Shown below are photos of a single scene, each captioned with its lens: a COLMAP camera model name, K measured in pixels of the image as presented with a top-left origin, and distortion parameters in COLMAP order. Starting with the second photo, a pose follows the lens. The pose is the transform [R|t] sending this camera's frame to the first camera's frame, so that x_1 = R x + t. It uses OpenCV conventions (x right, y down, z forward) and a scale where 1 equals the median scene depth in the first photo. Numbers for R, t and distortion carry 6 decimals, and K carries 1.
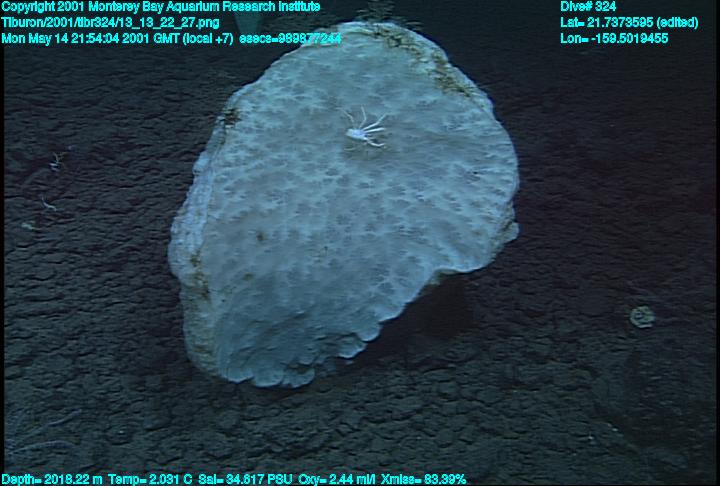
lens RADIAL K [[721.1, 0, 359.4], [0, 721.1, 286.4], [0, 0, 1]] dist [0.076621, 0.008964]
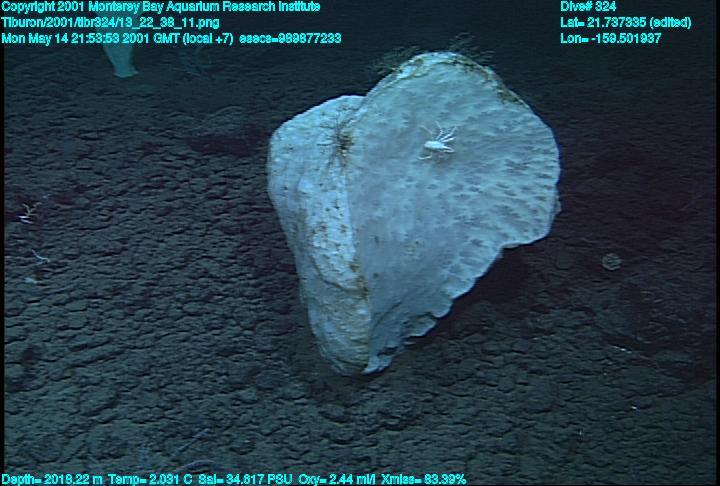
lens RADIAL K [[709.2, 0, 386.1], [0, 709.2, 280.8], [0, 0, 1]] dist [0.056725, 0.019572]
pose [[0.941534, -0.175052, 0.287871, -0.414065], [0.178386, 0.983849, 0.014828, -0.016692], [-0.285817, 0.037391, 0.957554, -0.095241]]
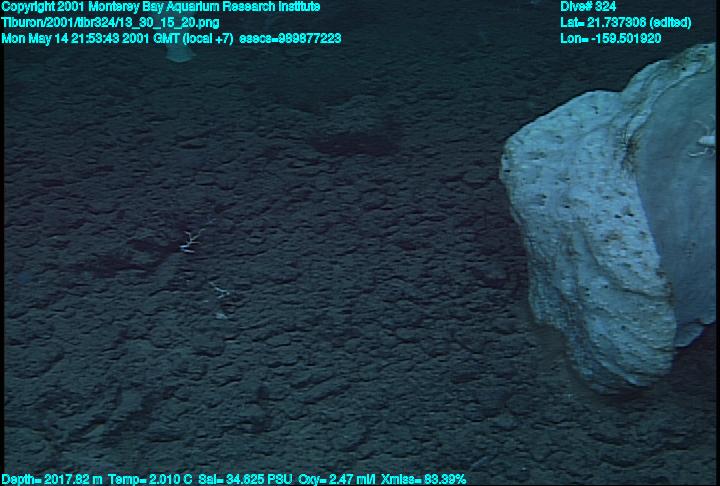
lens RADIAL K [[1042.0, 0, 396.0], [0, 1042.0, 264.9], [0, 0, 1]] dist [0.186847, 0.077044]
pose [[0.930304, -0.228191, 0.287164, -0.890956], [0.244692, 0.969341, -0.022437, -0.091815], [-0.273240, 0.091140, 0.957619, -0.407605]]
